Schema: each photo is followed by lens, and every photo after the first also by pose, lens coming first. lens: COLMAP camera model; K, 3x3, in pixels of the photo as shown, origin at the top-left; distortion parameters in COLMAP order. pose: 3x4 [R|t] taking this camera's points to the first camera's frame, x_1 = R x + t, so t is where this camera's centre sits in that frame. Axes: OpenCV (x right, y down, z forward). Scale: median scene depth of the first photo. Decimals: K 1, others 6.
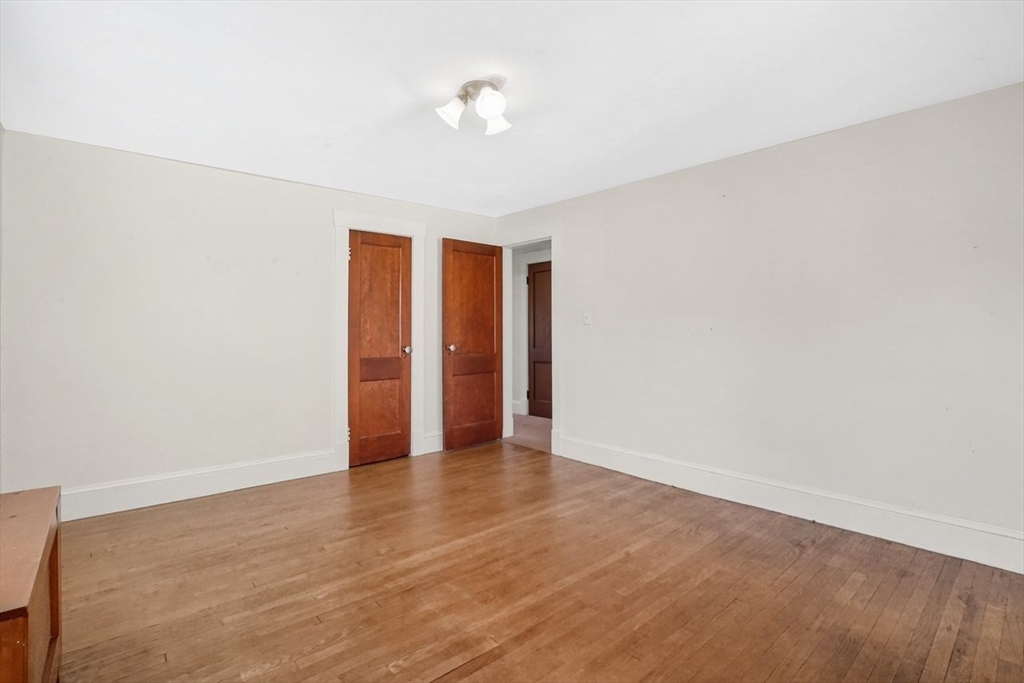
lens RADIAL K [[479.3, 0, 500.4], [0, 479.3, 331.6], [0, 0, 1]] dist [-0.043407, 0.000269]
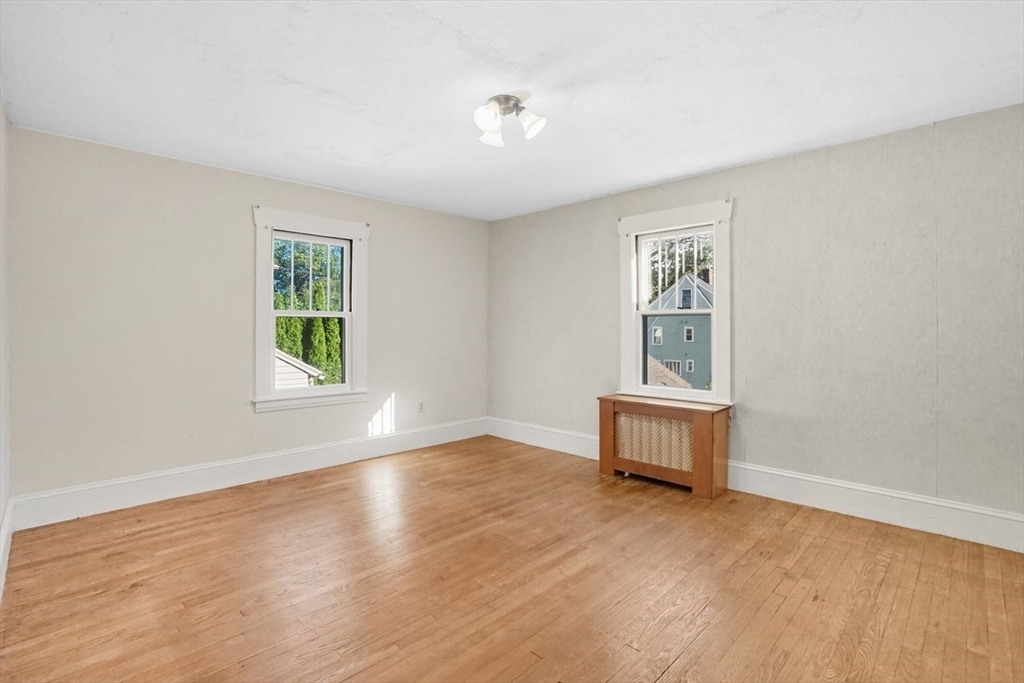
lens RADIAL K [[479.3, 0, 500.4], [0, 479.3, 331.6], [0, 0, 1]] dist [-0.043407, 0.000269]
pose [[-0.997727, 0.002083, -0.067355, 0.045116], [0.001308, 0.999932, 0.011553, -0.014887], [0.067375, 0.011439, -0.997662, 2.374729]]
